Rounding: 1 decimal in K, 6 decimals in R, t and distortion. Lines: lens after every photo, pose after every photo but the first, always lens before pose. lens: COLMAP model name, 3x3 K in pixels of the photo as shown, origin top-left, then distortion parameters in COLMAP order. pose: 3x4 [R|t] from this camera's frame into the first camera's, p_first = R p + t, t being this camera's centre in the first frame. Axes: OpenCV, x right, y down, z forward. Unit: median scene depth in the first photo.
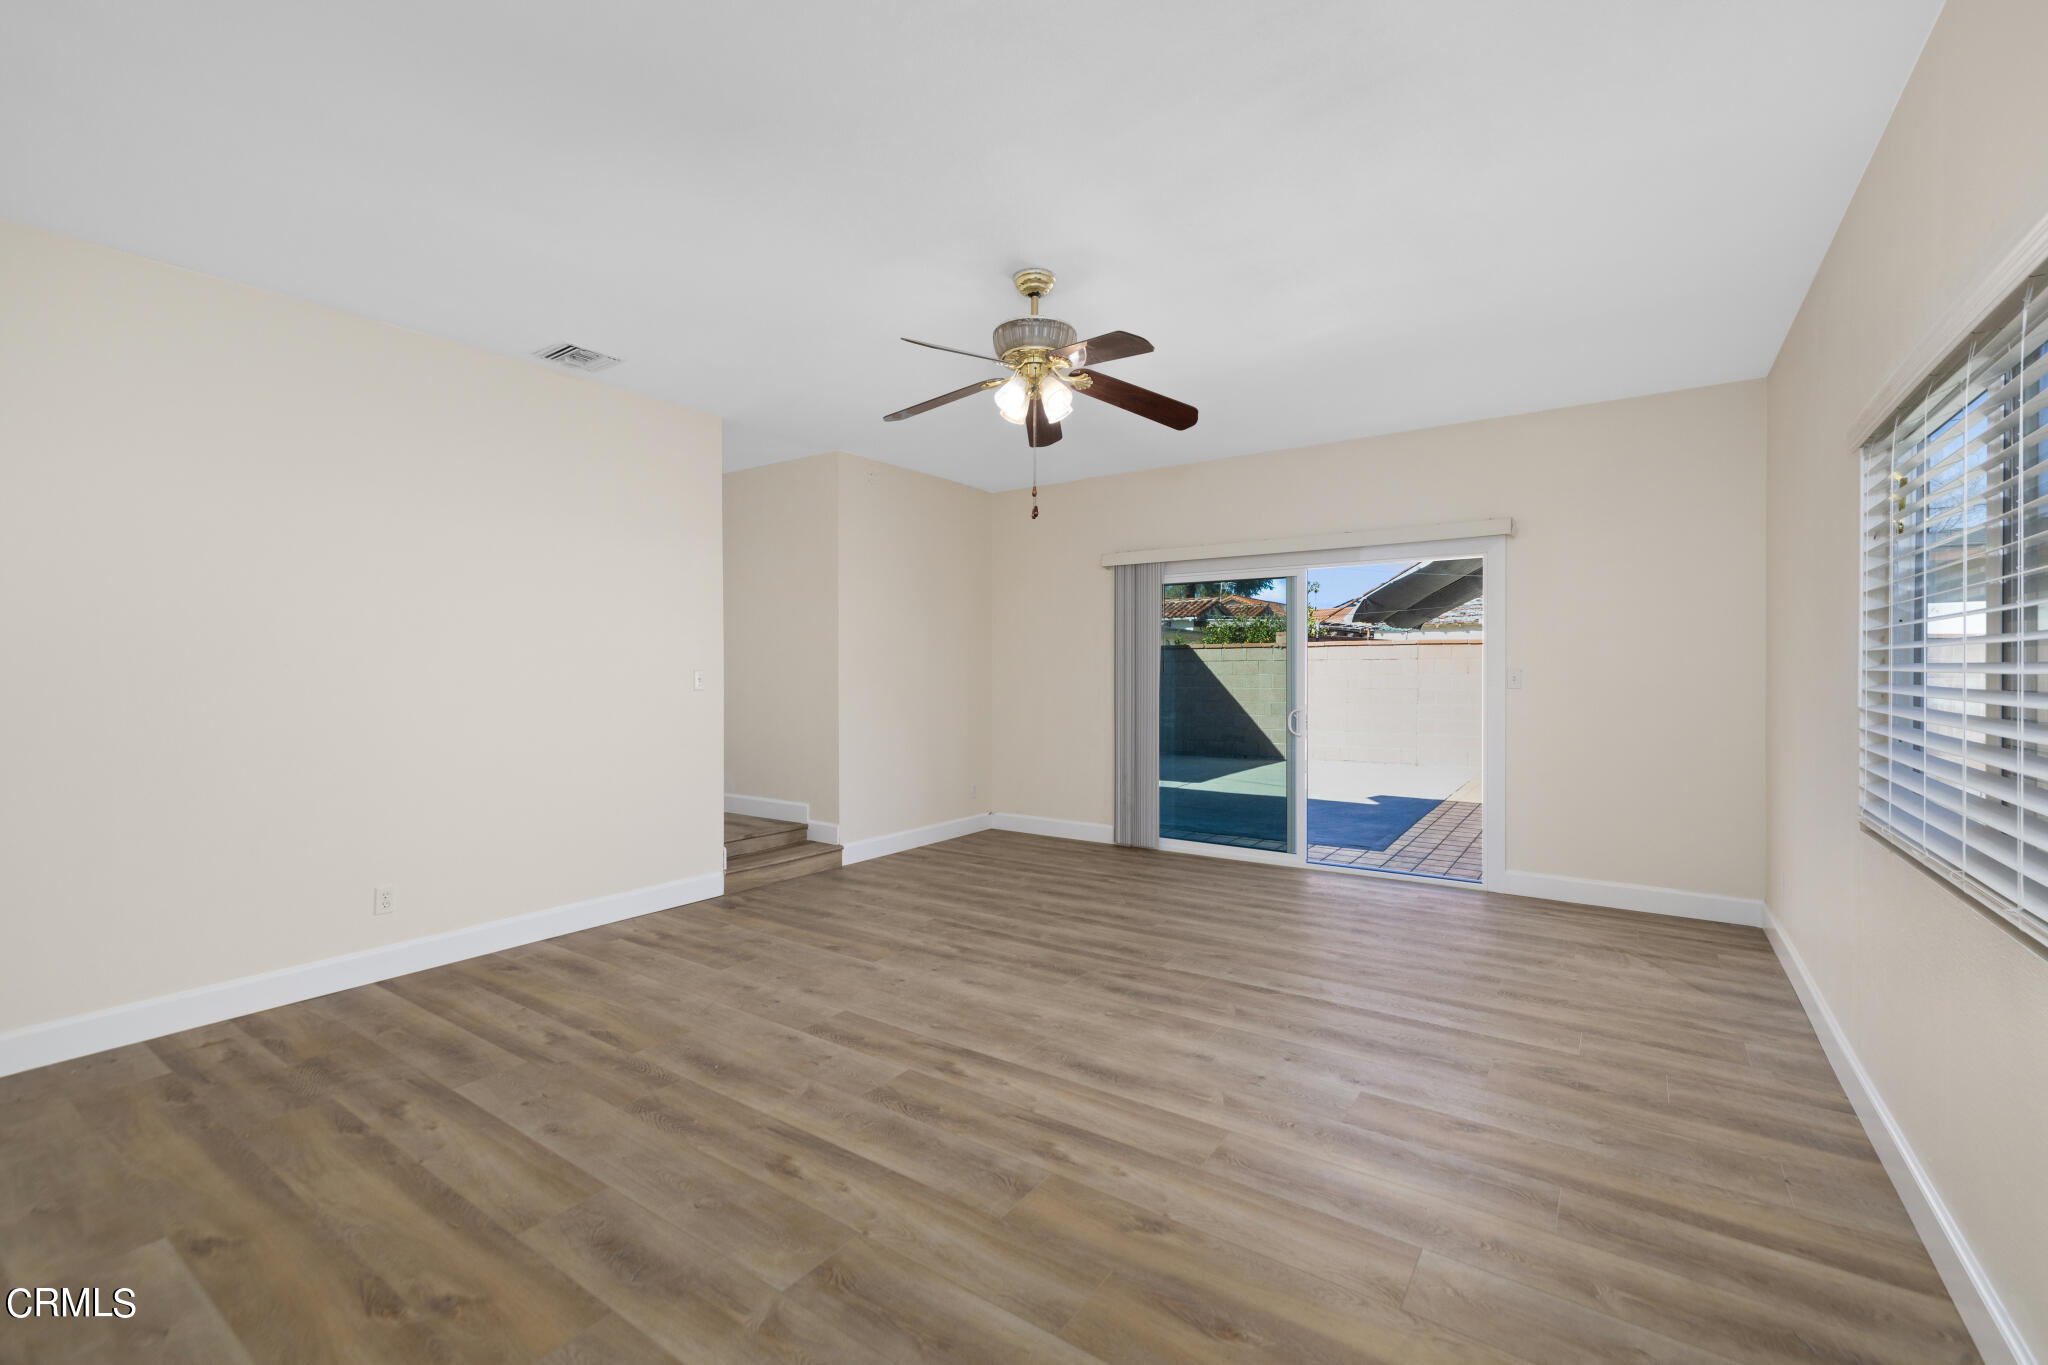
lens RADIAL K [[864.5, 0, 1027.4], [0, 864.5, 661.0], [0, 0, 1]] dist [0.001377, 0.000159]
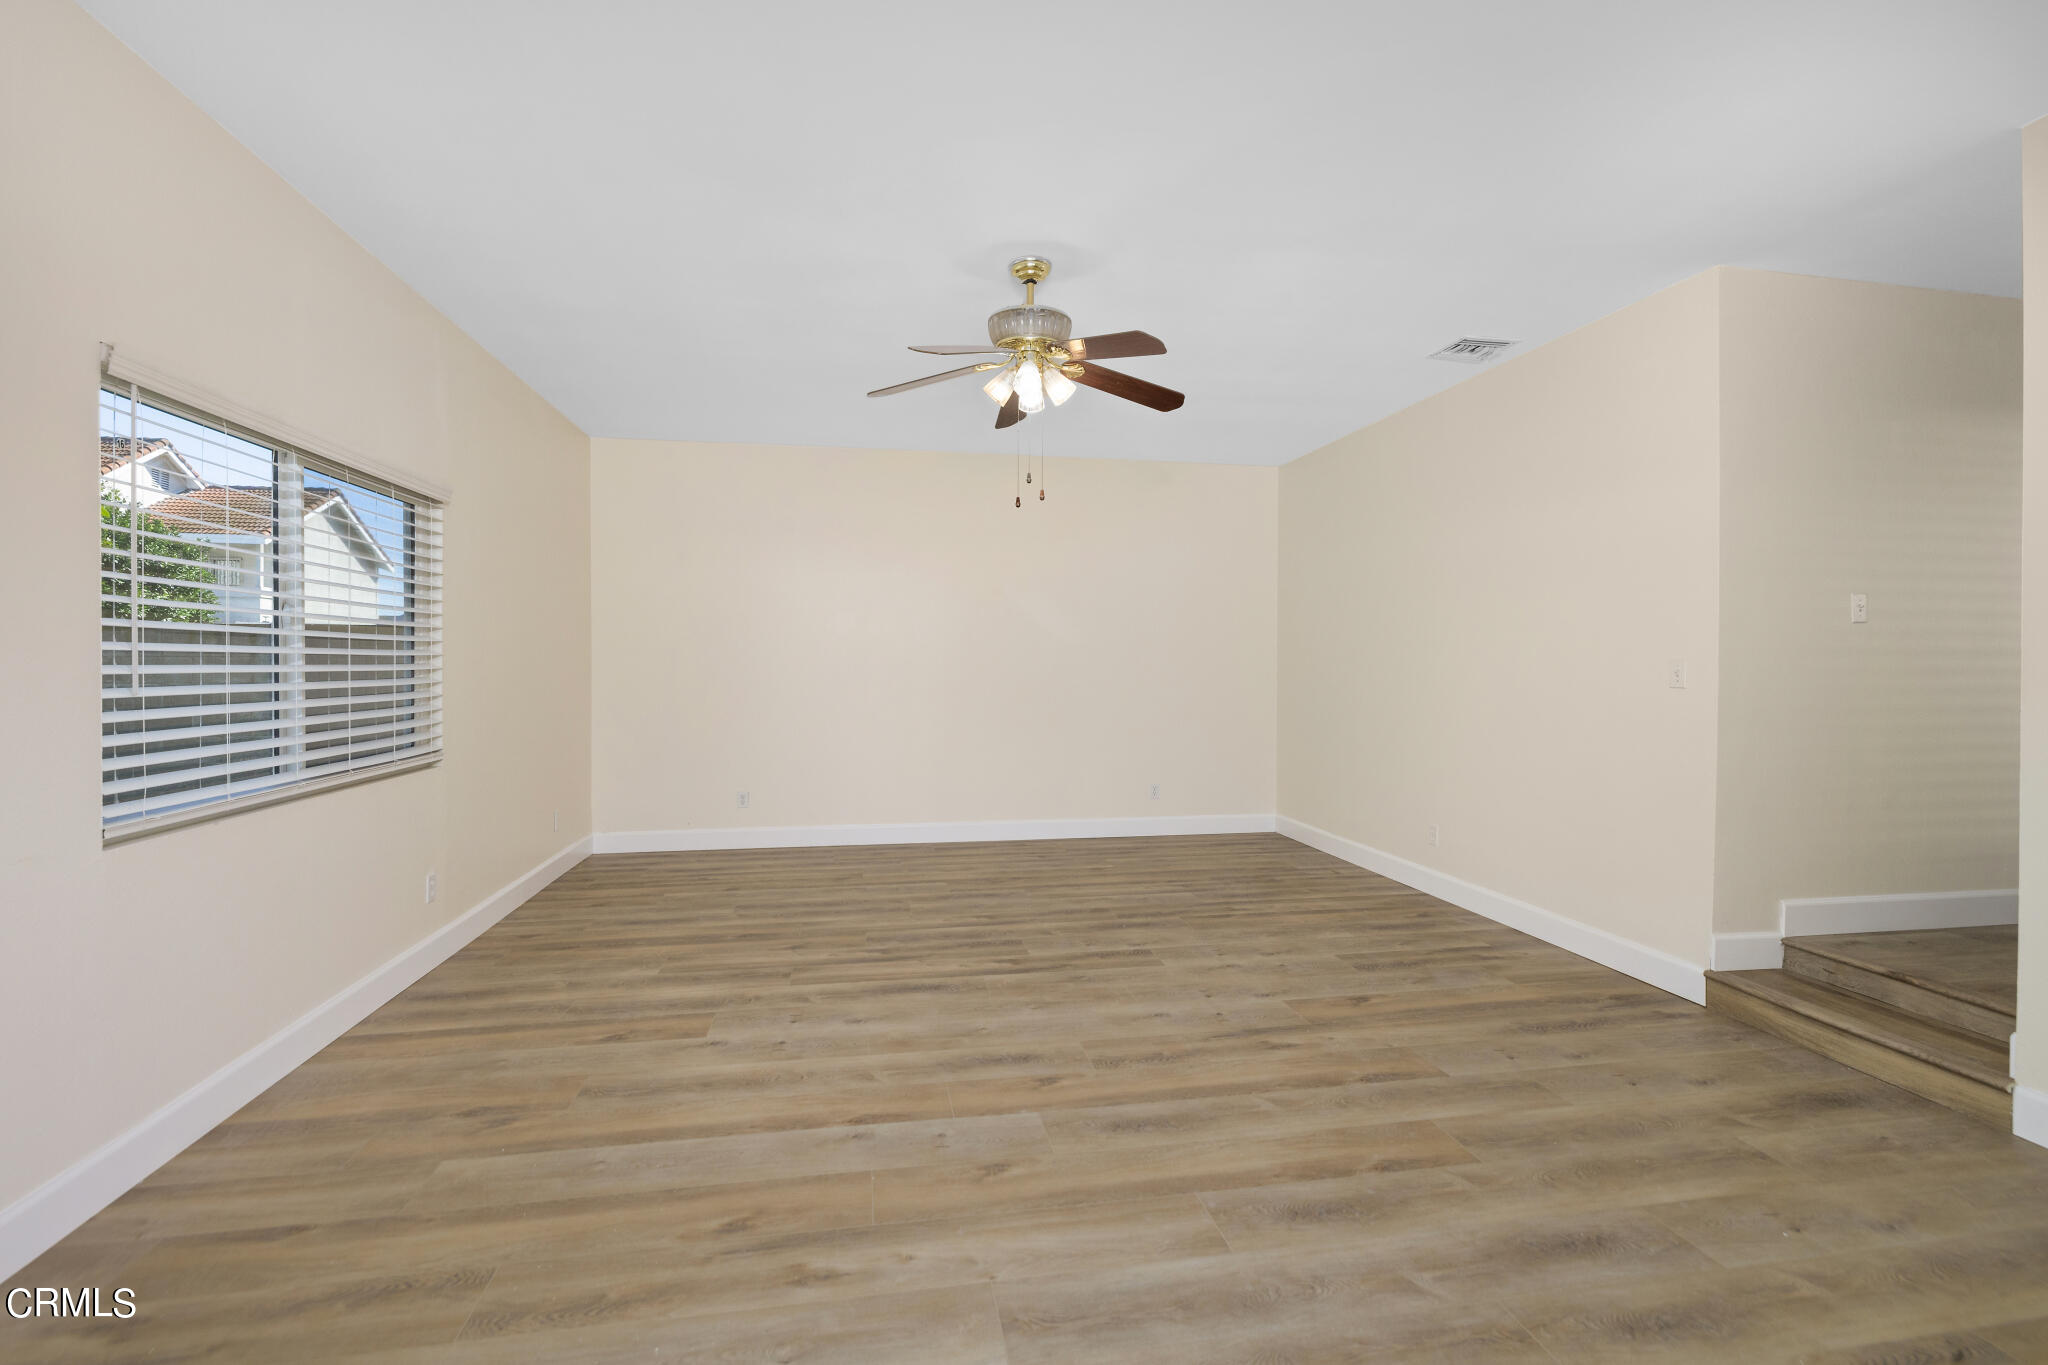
lens RADIAL K [[912.7, 0, 1028.2], [0, 912.7, 667.0], [0, 0, 1]] dist [-0.007702, 0.000720]
pose [[-0.702518, 0.001113, -0.711665, 0.711878], [0.003403, 0.999993, -0.001794, 0.022897], [0.711657, -0.003682, -0.702517, 1.626723]]
